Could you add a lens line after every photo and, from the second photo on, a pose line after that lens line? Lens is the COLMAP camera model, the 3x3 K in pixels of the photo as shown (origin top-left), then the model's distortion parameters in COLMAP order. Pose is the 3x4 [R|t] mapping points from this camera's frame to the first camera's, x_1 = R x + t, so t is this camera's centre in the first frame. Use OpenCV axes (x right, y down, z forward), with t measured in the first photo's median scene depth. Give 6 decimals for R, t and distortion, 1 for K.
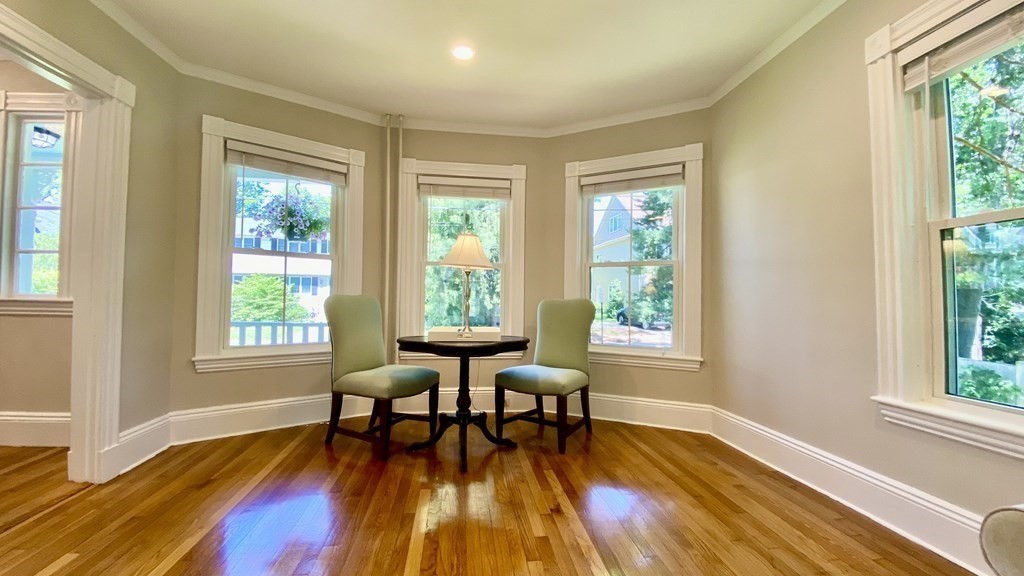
lens RADIAL K [[404.9, 0, 507.9], [0, 404.9, 293.1], [0, 0, 1]] dist [-0.025648, -0.003895]
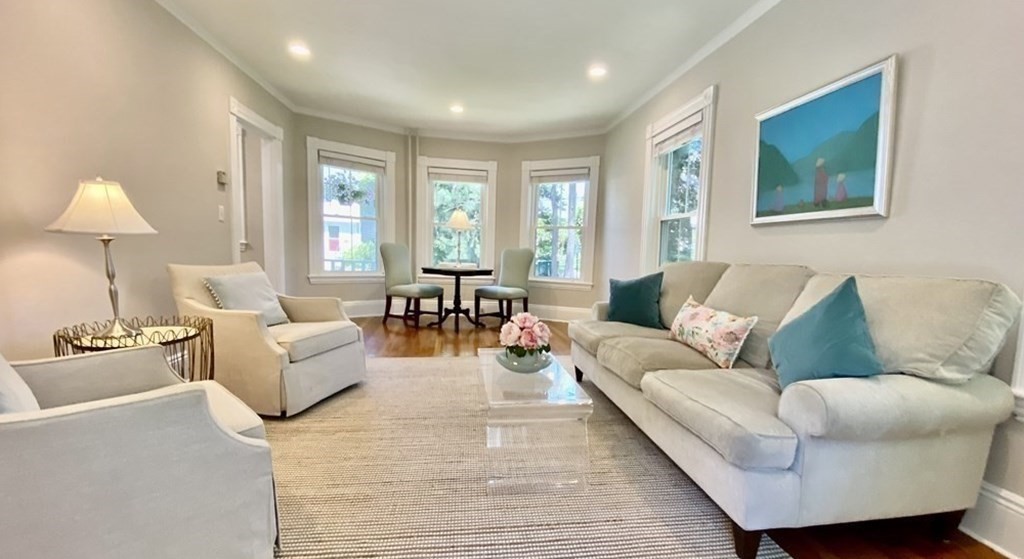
lens RADIAL K [[400.2, 0, 513.9], [0, 400.2, 304.9], [0, 0, 1]] dist [-0.000478, -0.000243]
pose [[0.999310, 0.017429, 0.032800, 0.083397], [-0.022199, 0.988251, 0.151216, -0.003282], [-0.029779, -0.151840, 0.987956, -0.760059]]
